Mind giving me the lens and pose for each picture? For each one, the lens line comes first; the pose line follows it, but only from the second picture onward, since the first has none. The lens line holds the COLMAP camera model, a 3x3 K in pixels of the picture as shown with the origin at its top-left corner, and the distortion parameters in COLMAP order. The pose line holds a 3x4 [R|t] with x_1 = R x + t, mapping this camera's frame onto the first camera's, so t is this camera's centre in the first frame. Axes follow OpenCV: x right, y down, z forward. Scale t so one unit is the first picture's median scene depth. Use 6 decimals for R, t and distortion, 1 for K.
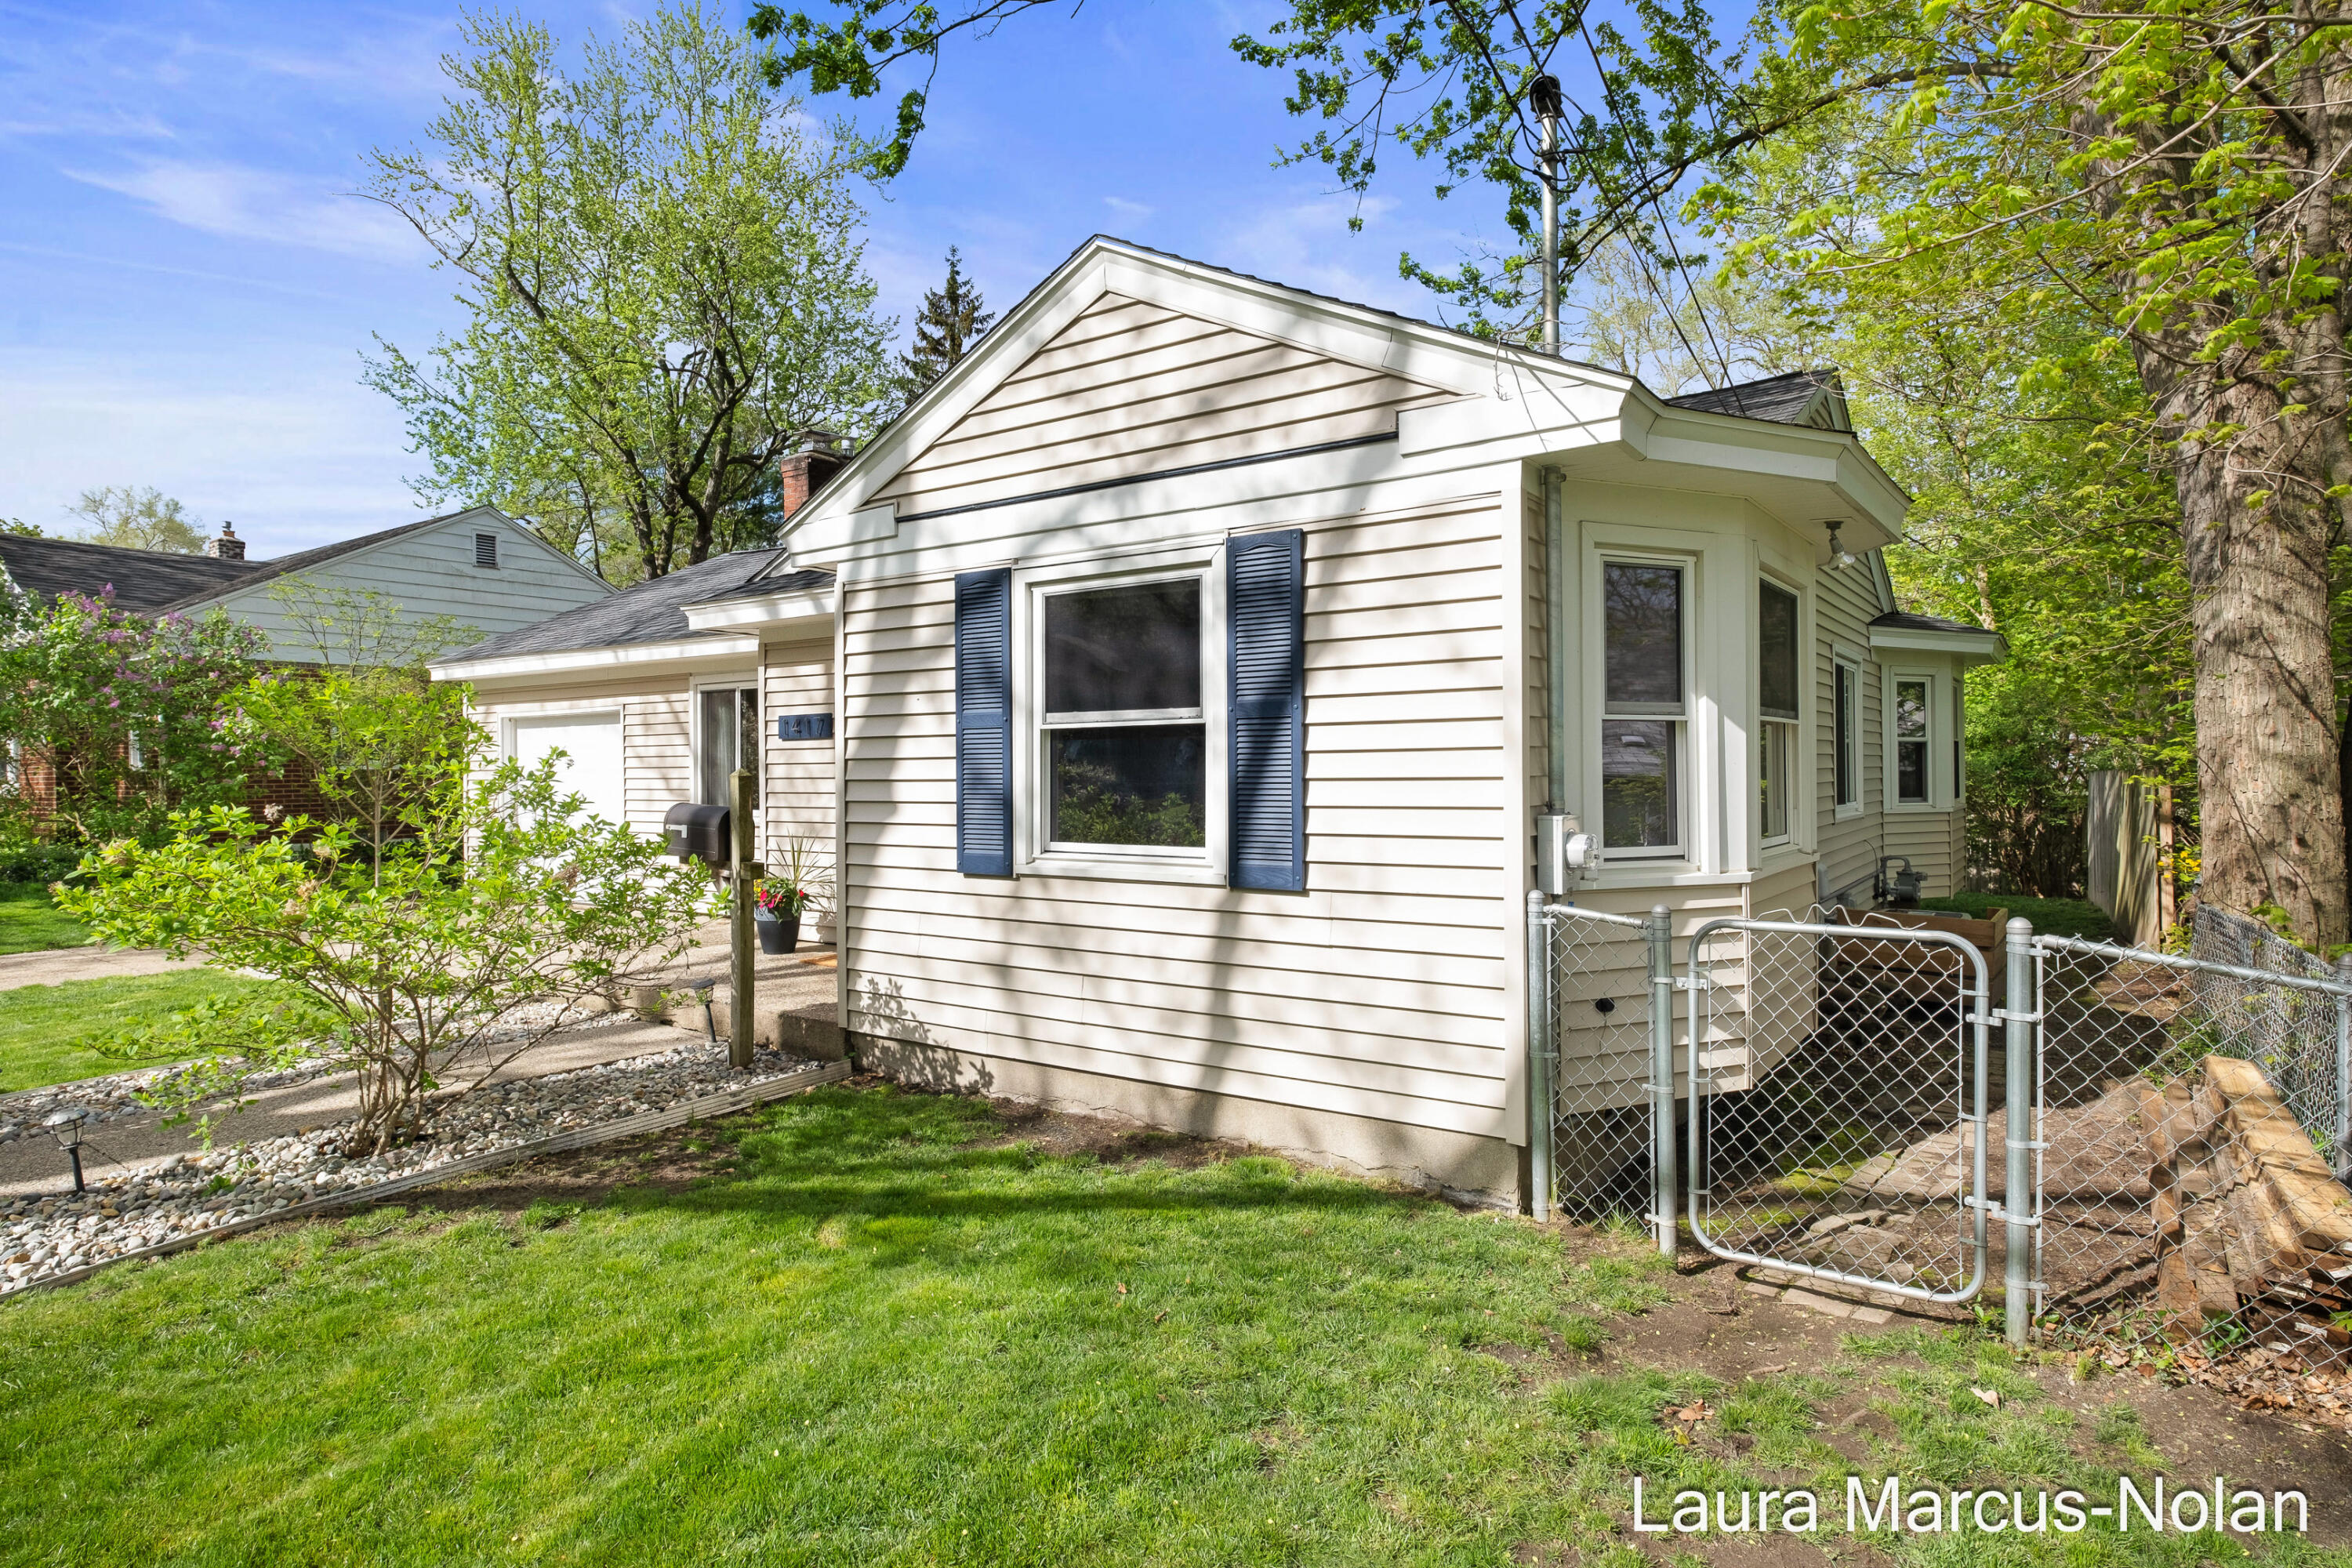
lens RADIAL K [[1219.4, 0, 1167.8], [0, 1219.4, 753.6], [0, 0, 1]] dist [-0.001390, -0.000174]
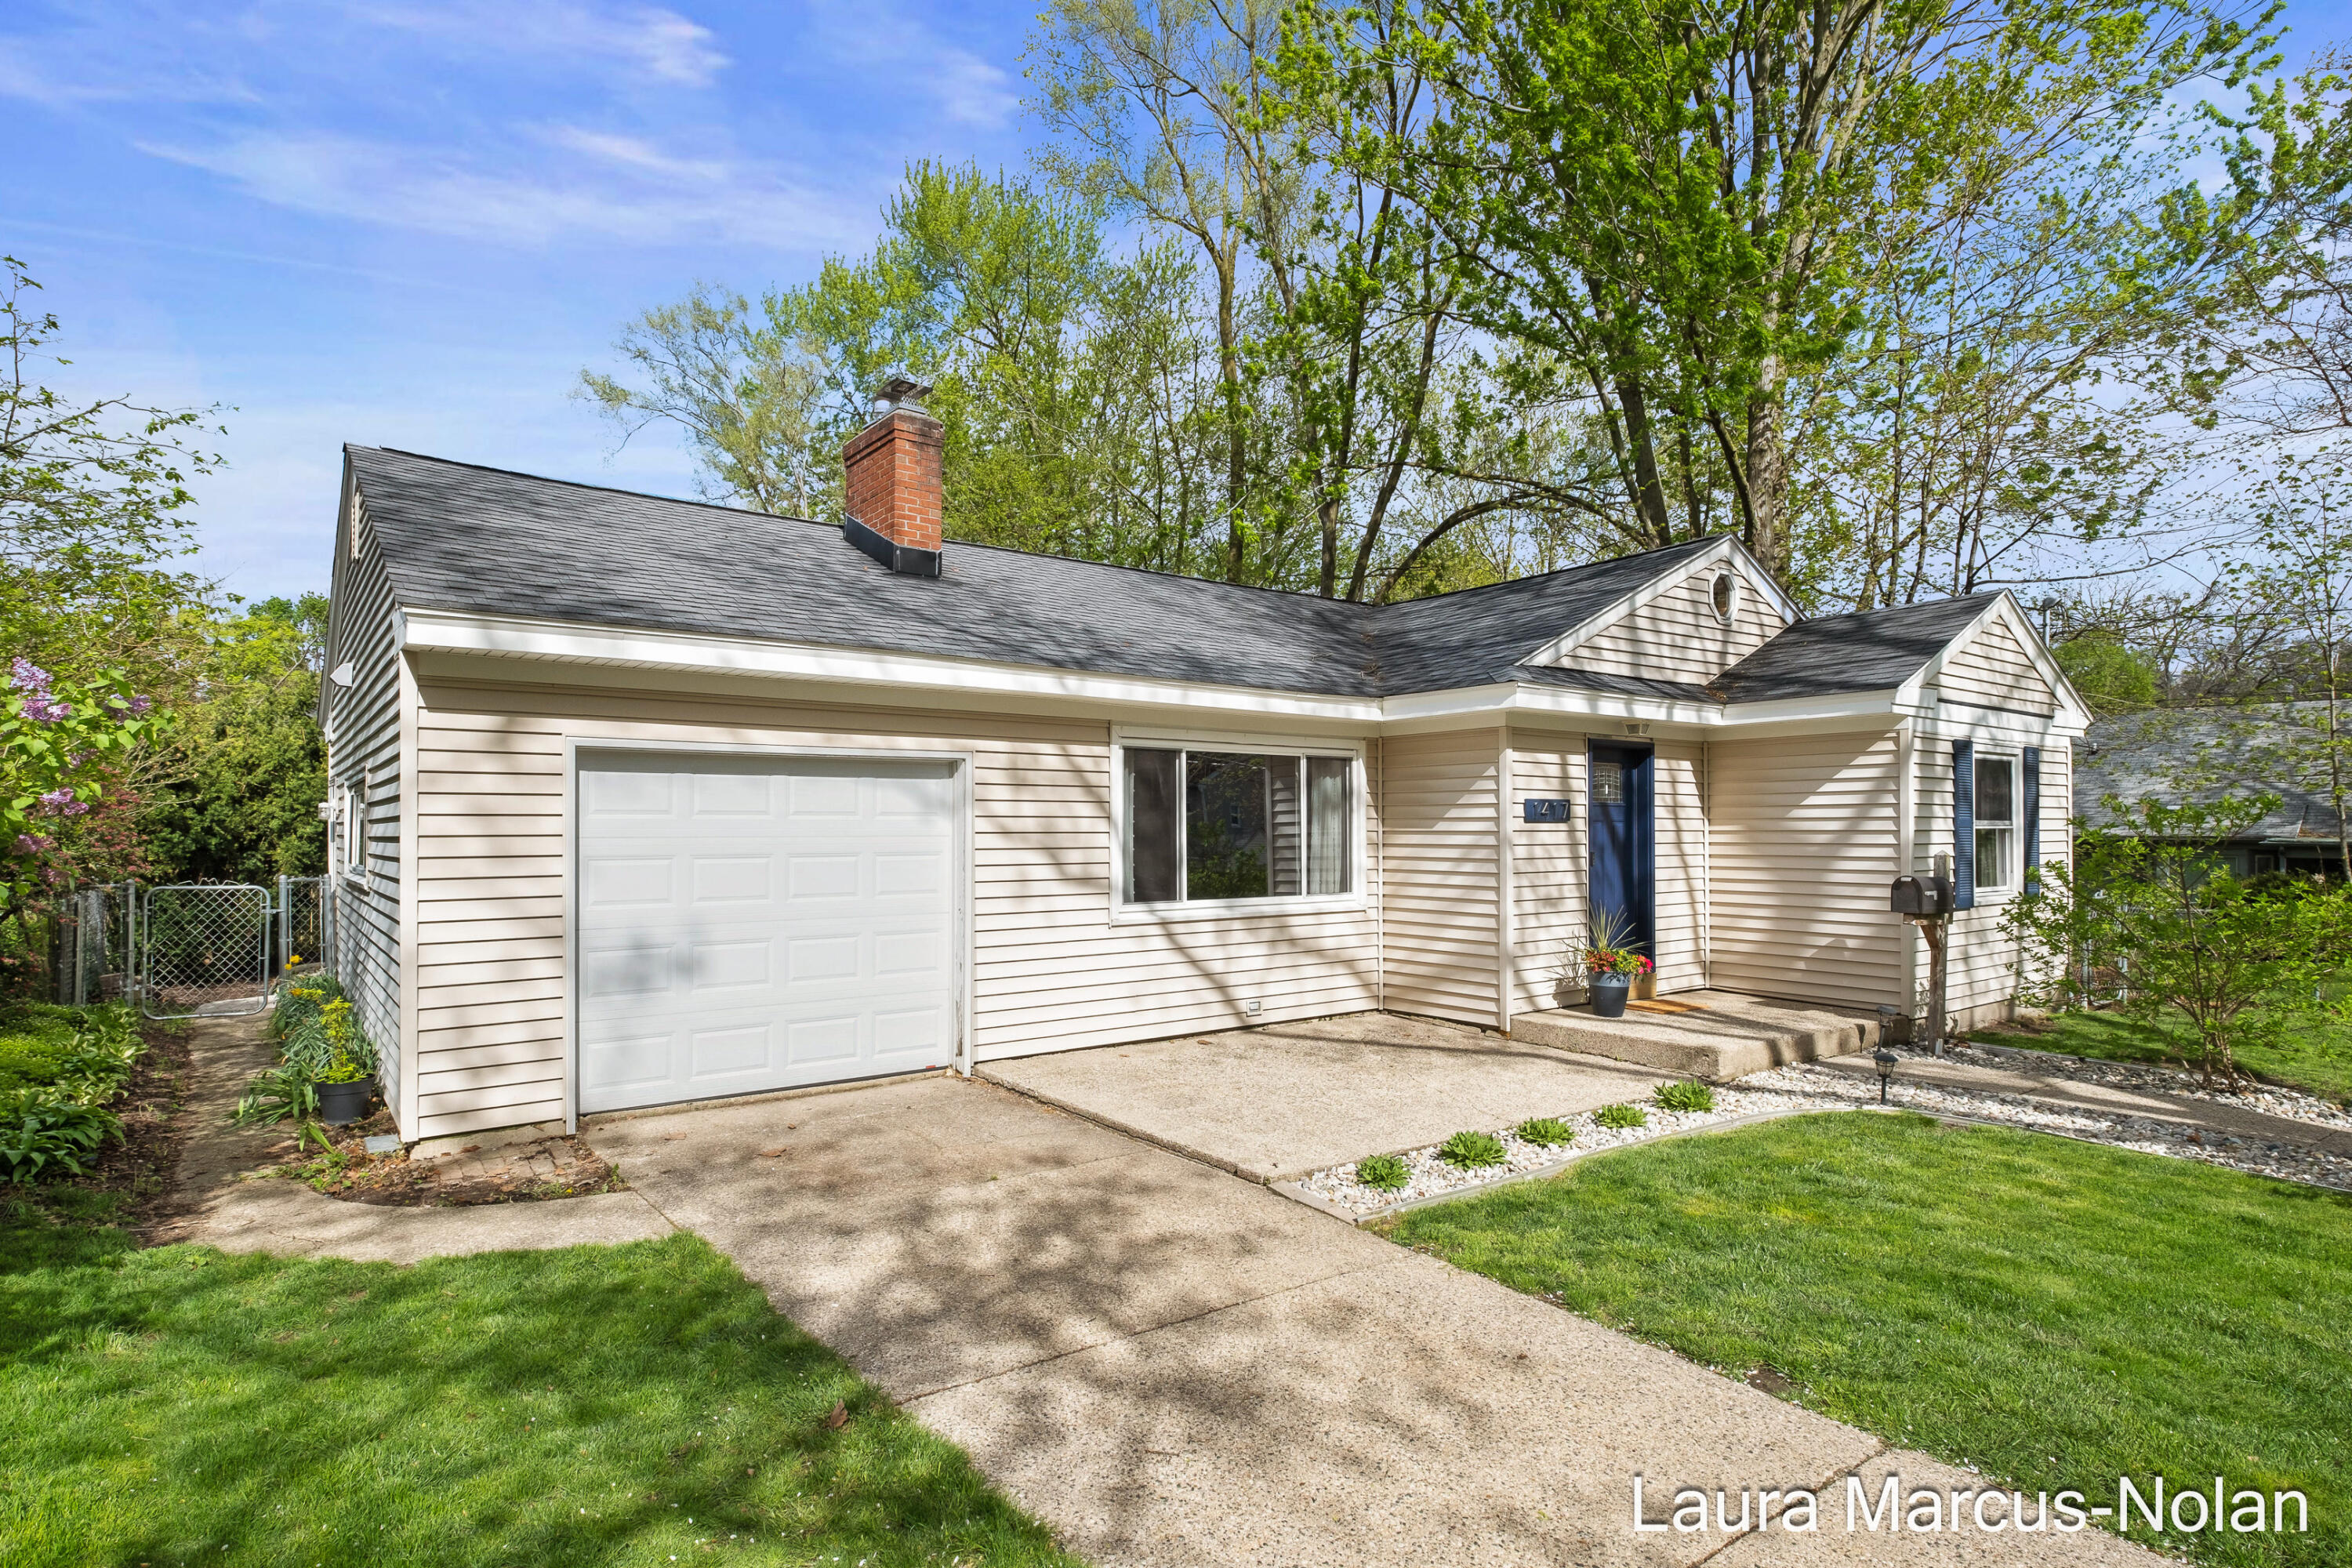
lens RADIAL K [[1206.0, 0, 1180.7], [0, 1206.0, 809.0], [0, 0, 1]] dist [0.002342, 0.000119]
pose [[0.326997, 0.022795, 0.944750, -2.030290], [-0.013562, 0.999719, -0.019427, 0.002517], [-0.944928, -0.006460, 0.327215, 1.380891]]
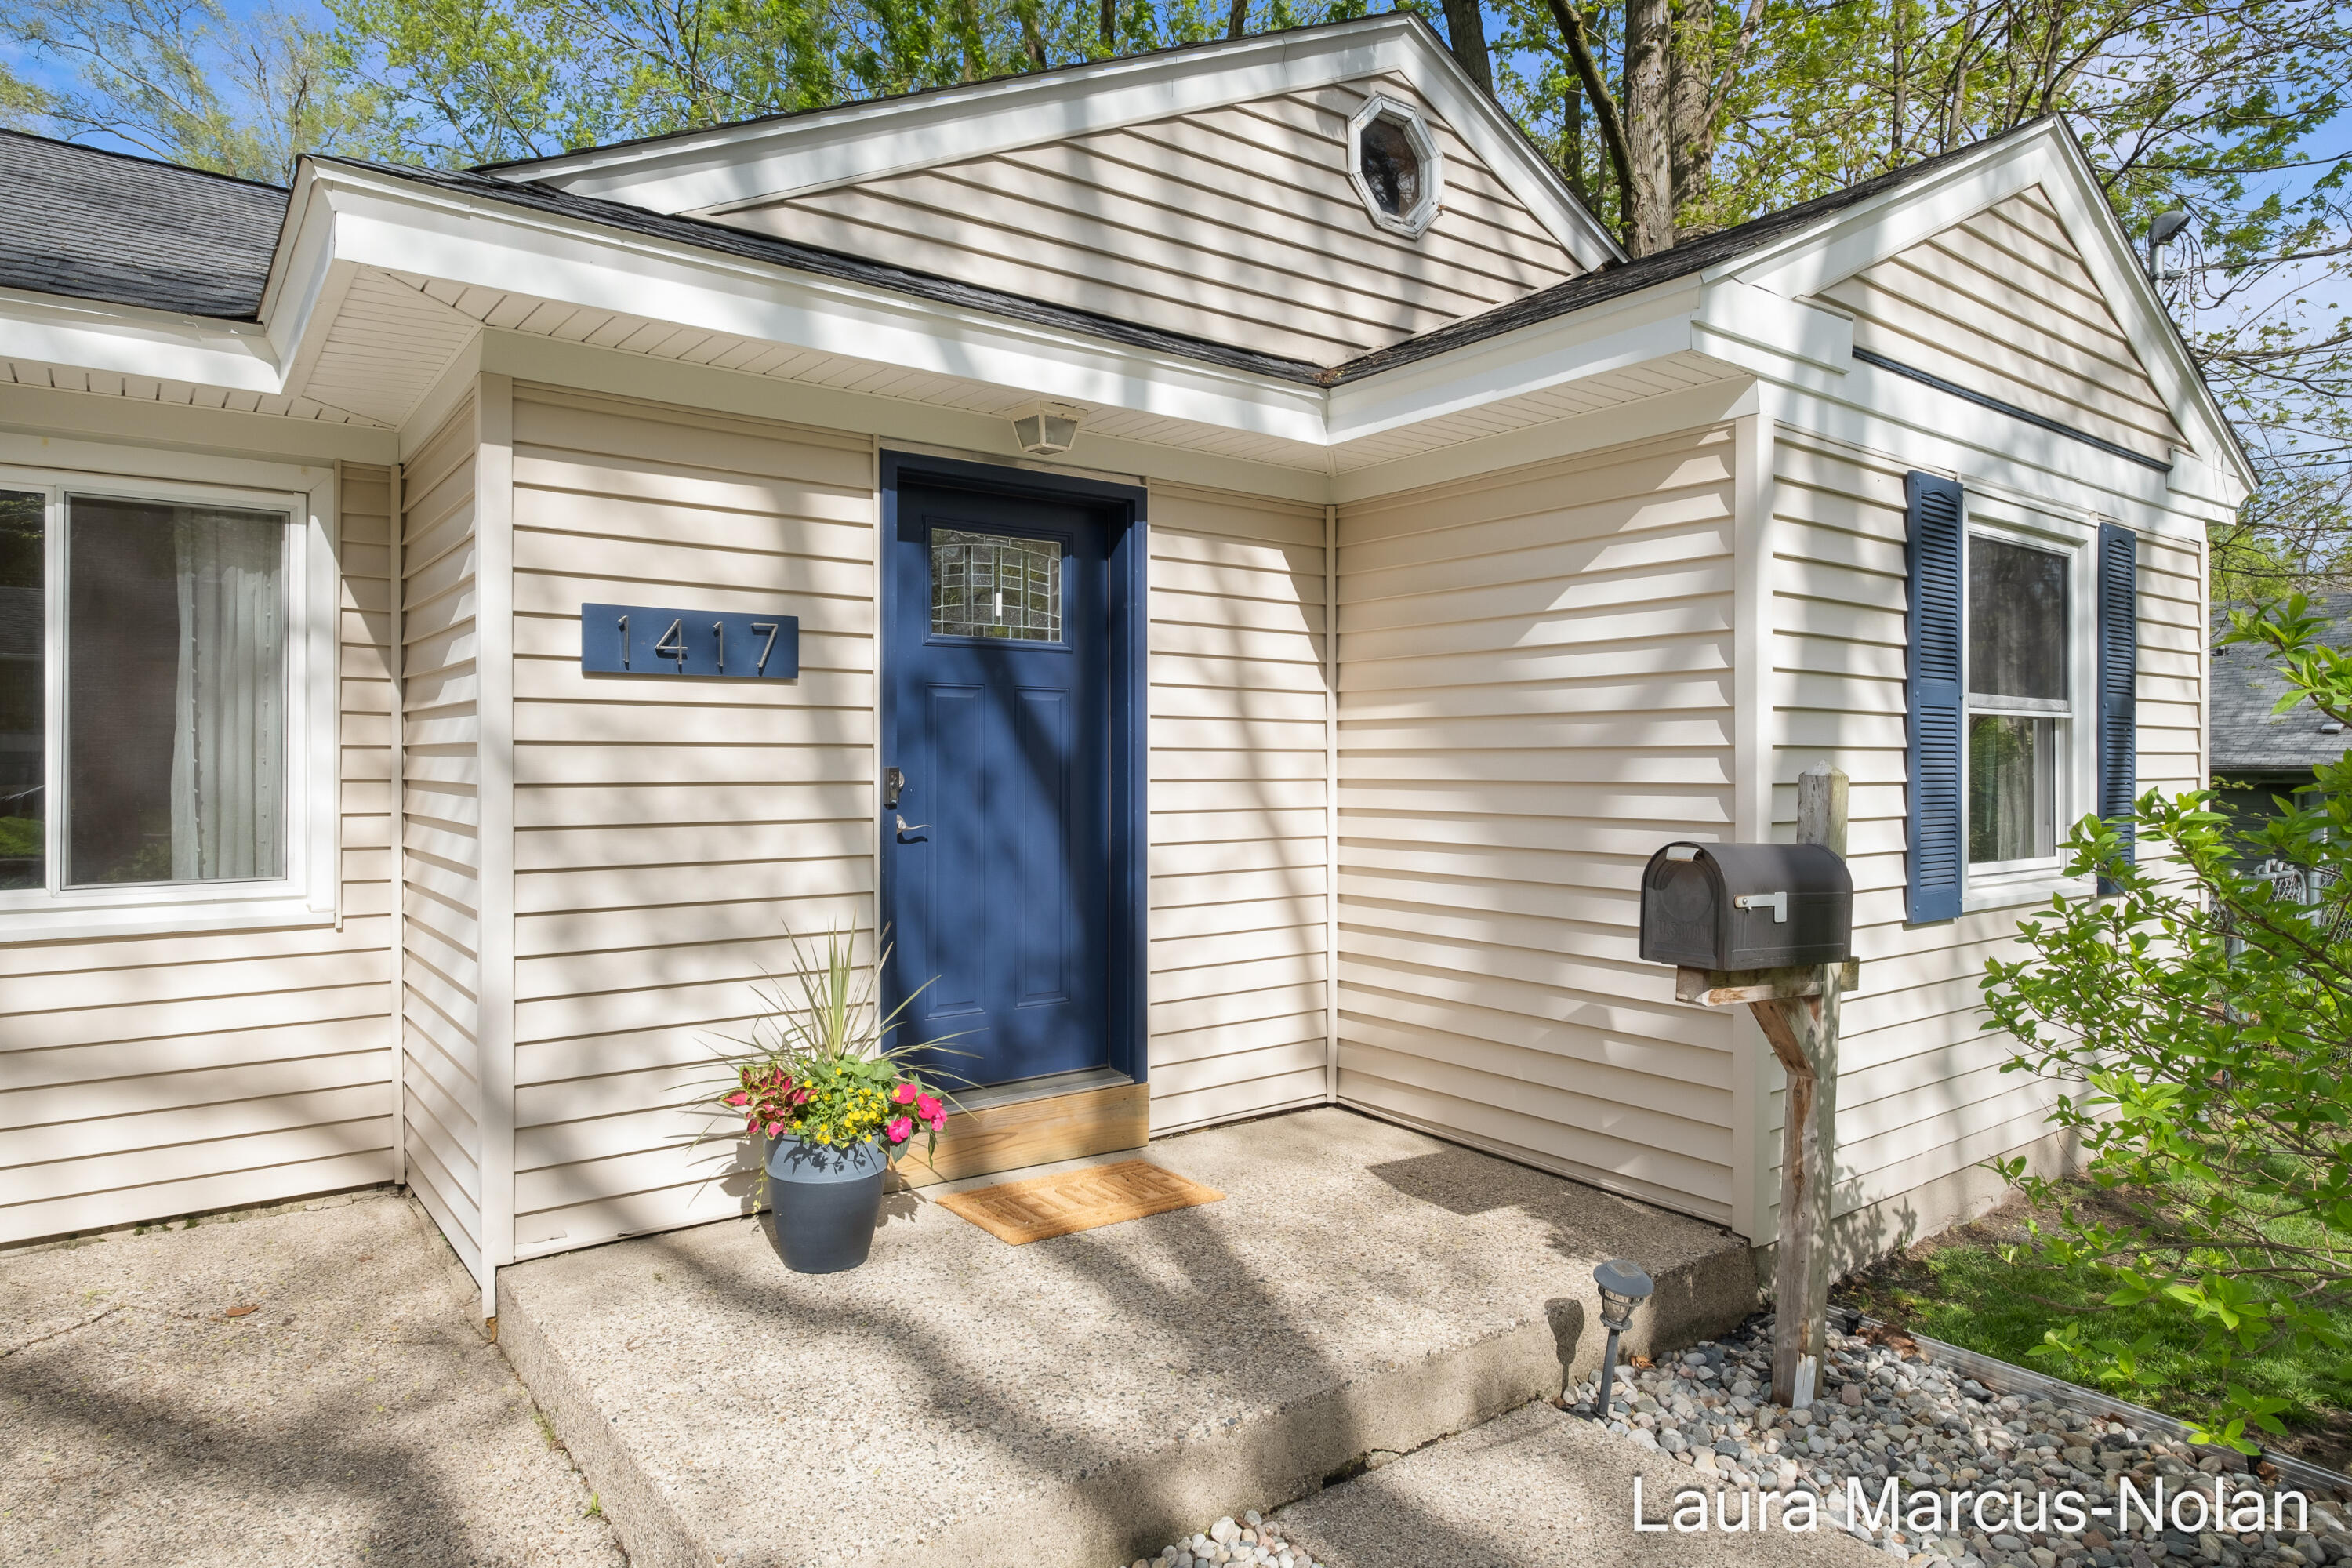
lens RADIAL K [[1383.9, 0, 1176.6], [0, 1383.9, 755.7], [0, 0, 1]] dist [-0.057582, 0.045963]
pose [[0.330090, 0.016015, 0.943813, -0.925479], [-0.016729, 0.999798, -0.011114, 0.019932], [-0.943801, -0.012121, 0.330292, 1.049316]]
